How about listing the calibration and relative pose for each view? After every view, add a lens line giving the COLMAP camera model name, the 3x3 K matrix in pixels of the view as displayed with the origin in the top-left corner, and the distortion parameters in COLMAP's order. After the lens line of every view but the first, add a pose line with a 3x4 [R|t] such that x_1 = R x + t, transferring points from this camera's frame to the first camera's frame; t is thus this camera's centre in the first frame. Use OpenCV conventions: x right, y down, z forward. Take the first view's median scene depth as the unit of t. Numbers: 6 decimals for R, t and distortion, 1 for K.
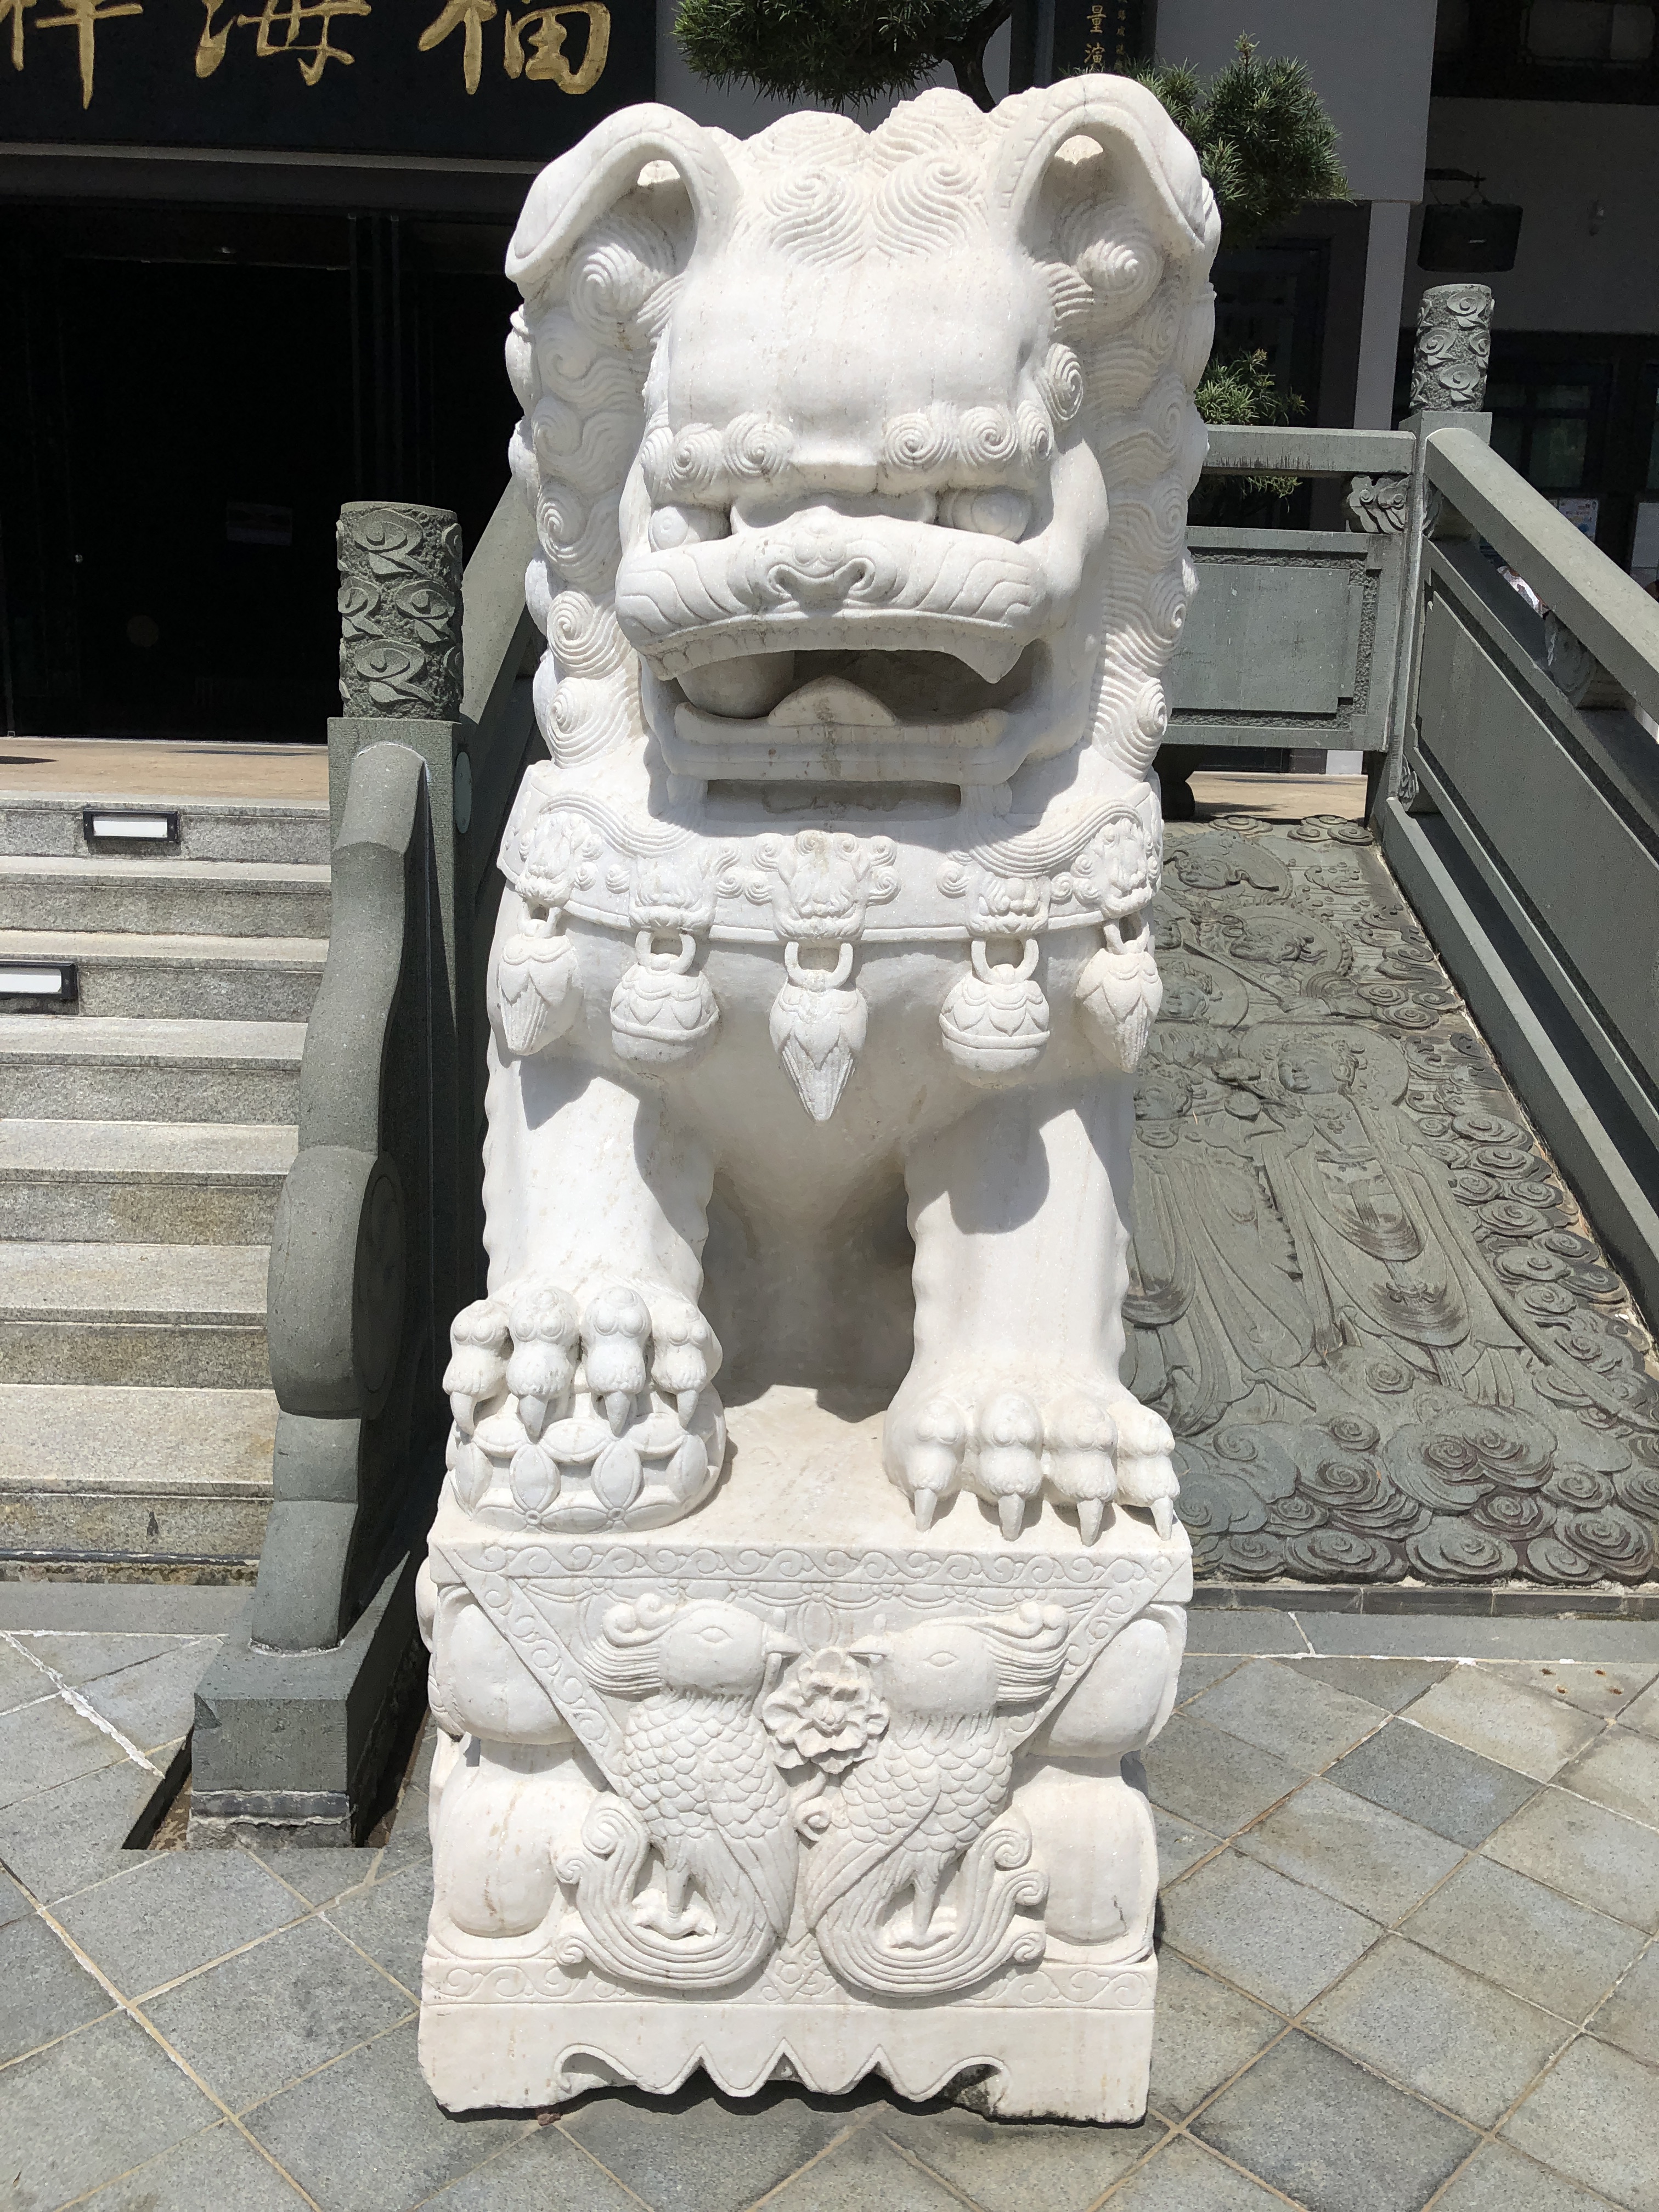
lens RADIAL K [[1817.9, 0, 831.1], [0, 1817.9, 1075.3], [0, 0, 1]] dist [0.082391, -0.123717]
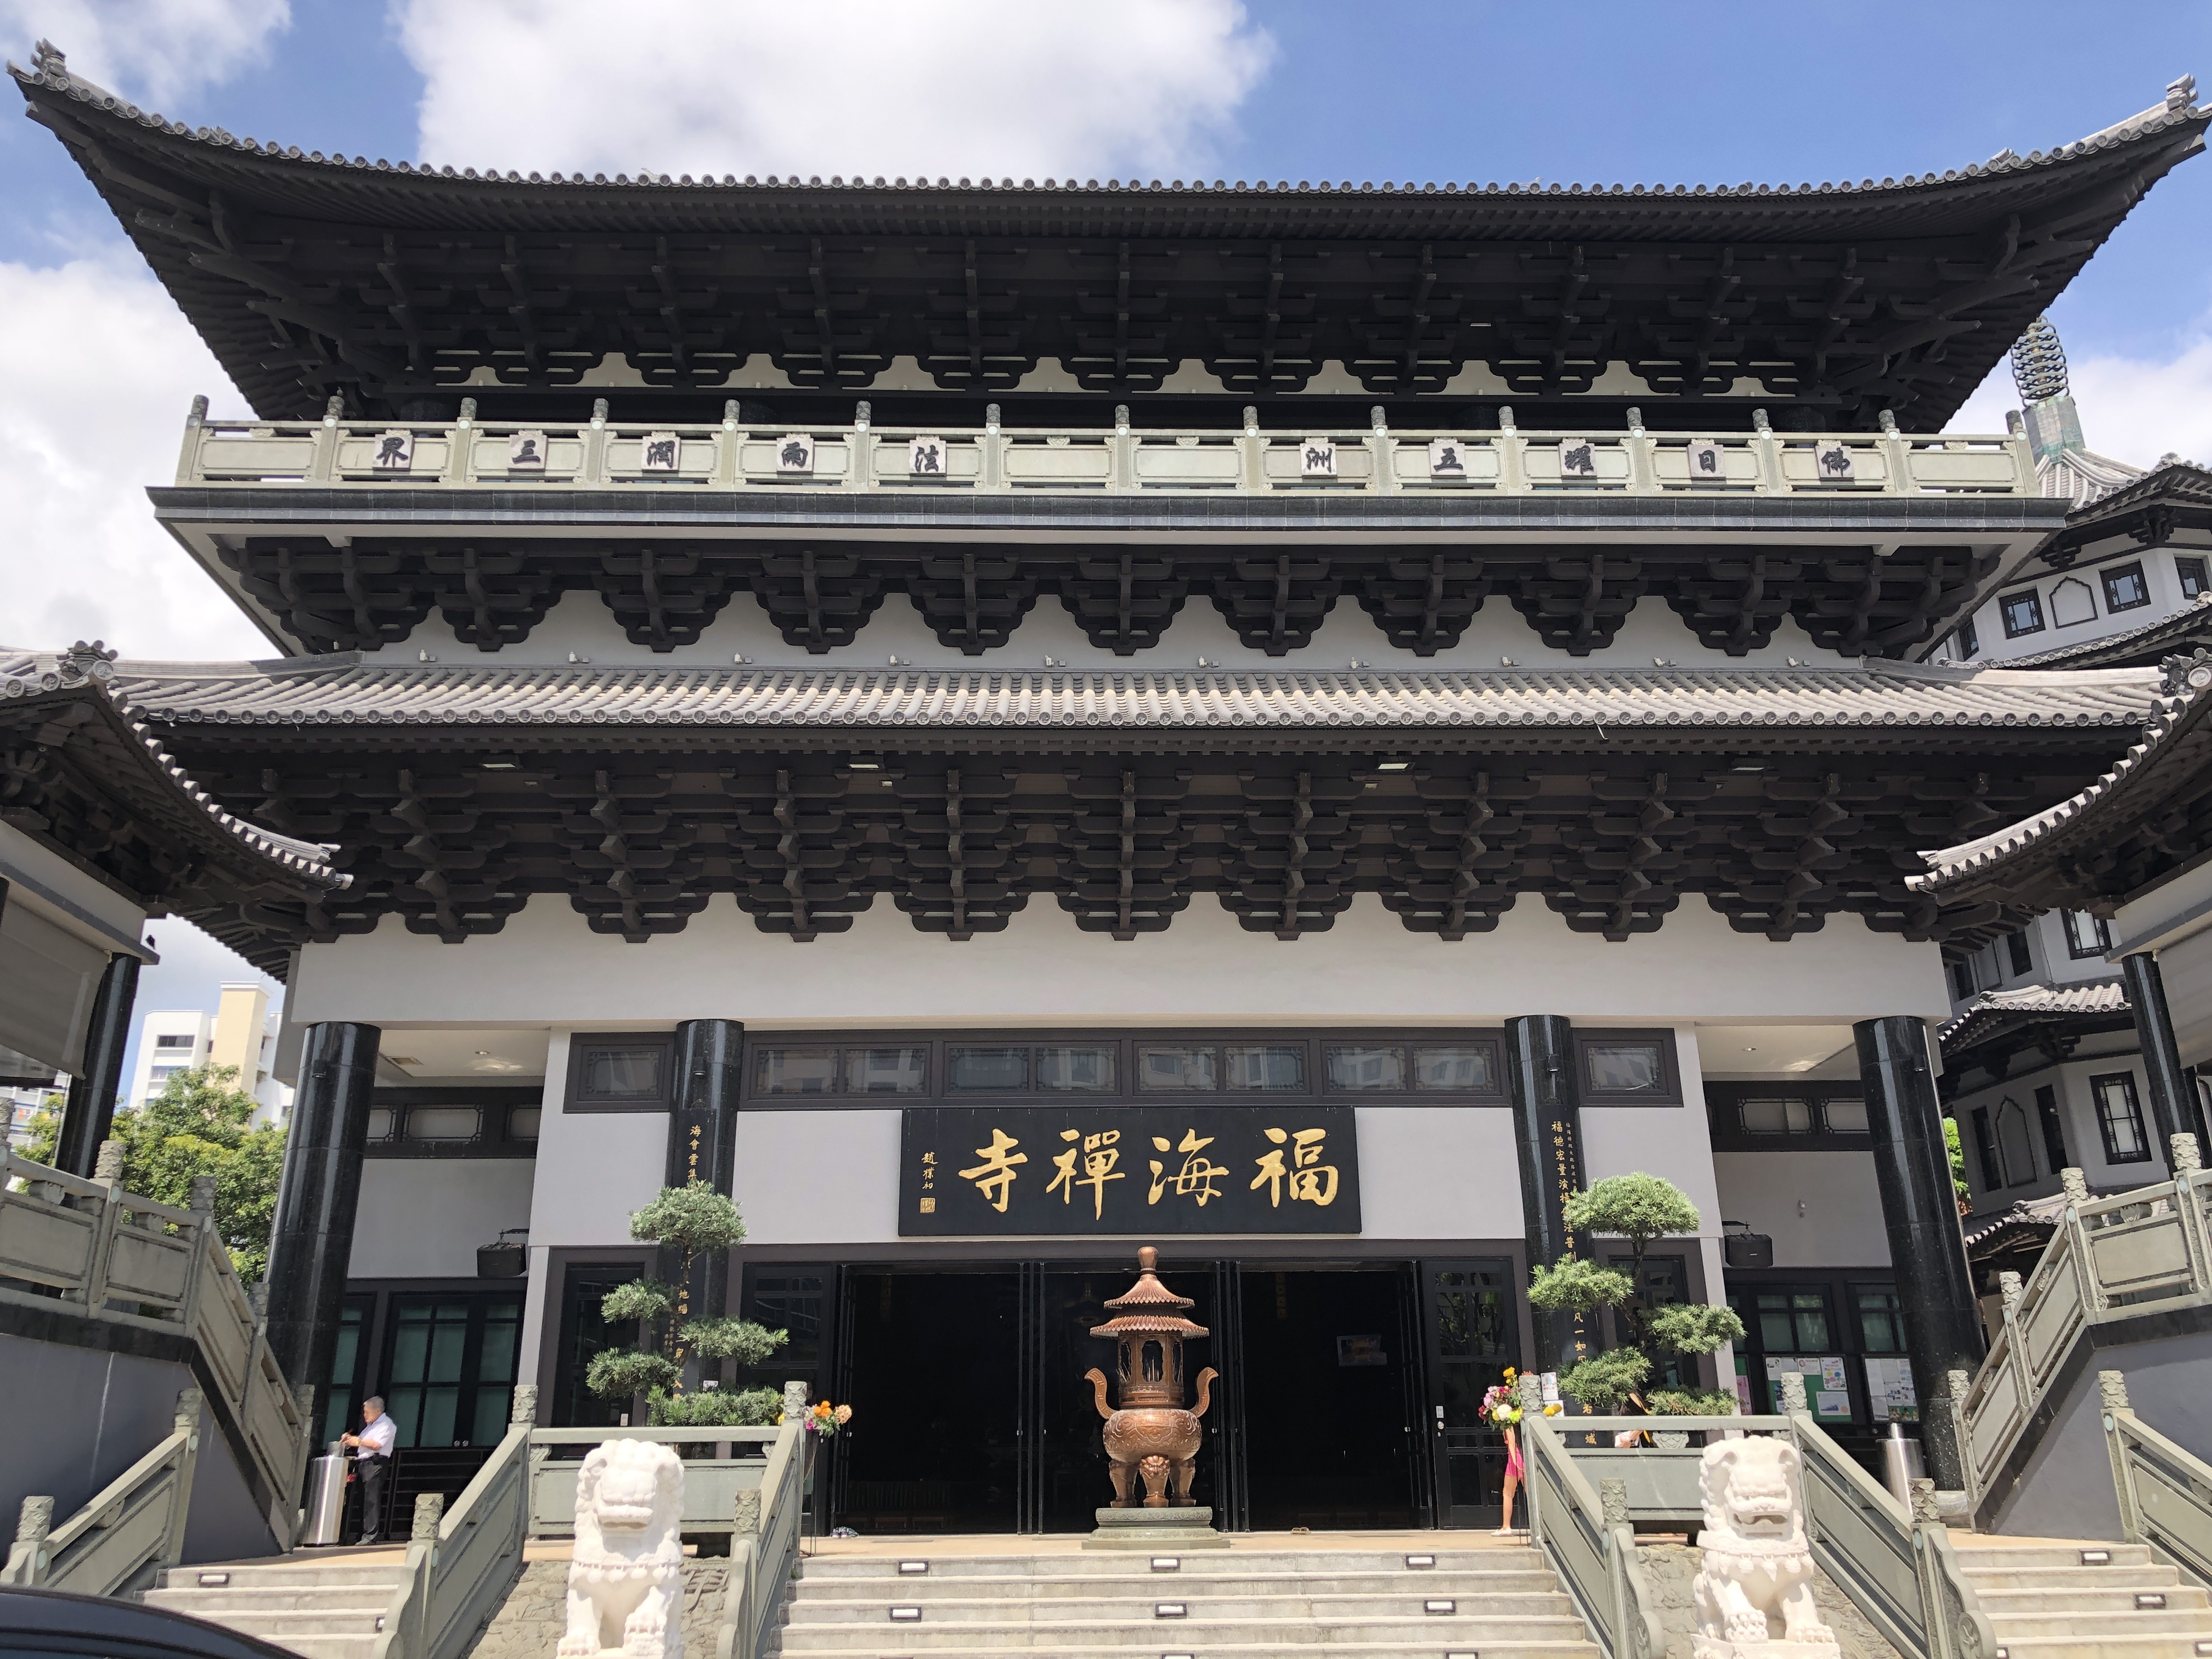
lens RADIAL K [[1808.5, 0, 1106.3], [0, 1808.5, 817.1], [0, 0, 1]] dist [0.078601, -0.122551]
pose [[0.999207, -0.033550, 0.021453, -1.224123], [0.039807, 0.856450, -0.514692, 0.480266], [-0.001106, 0.515138, 0.857106, -3.079725]]
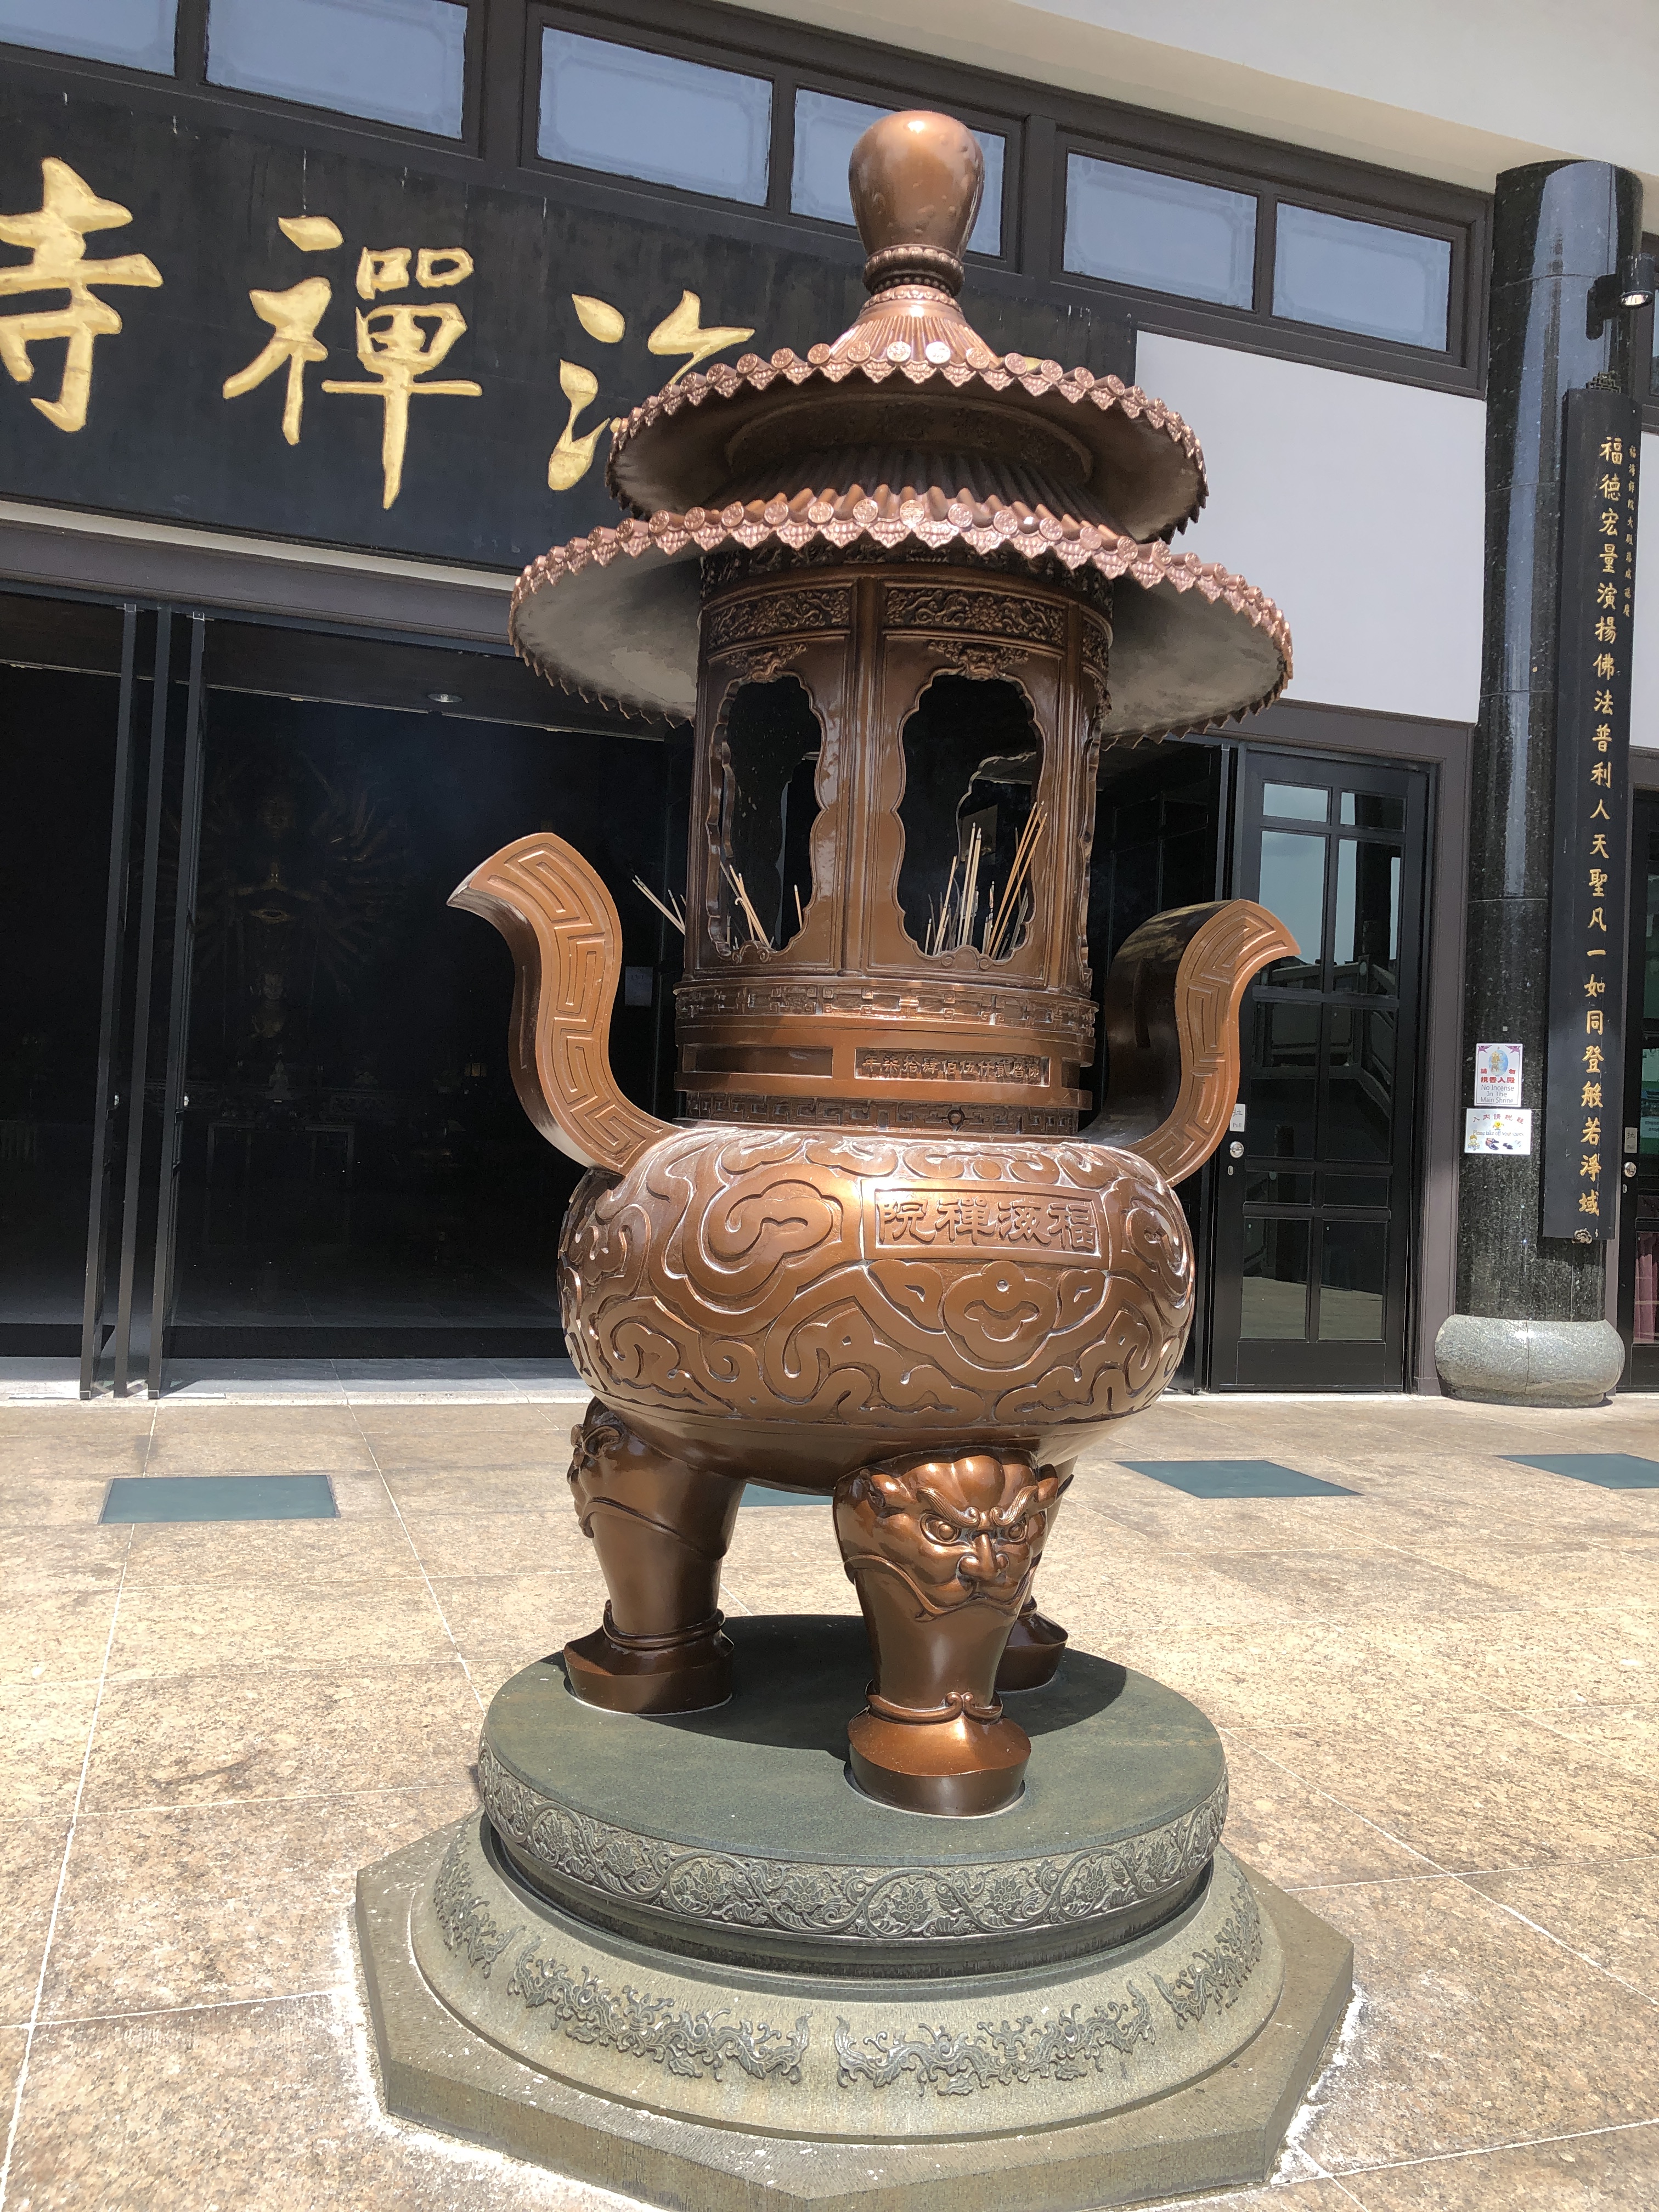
lens RADIAL K [[1819.1, 0, 834.1], [0, 1819.1, 1084.1], [0, 0, 1]] dist [0.014658, 0.006737]
pose [[0.951470, 0.021675, 0.306979, -1.300884], [0.041499, 0.979368, -0.197776, -0.484940], [-0.304932, 0.200917, 0.930940, 1.003569]]
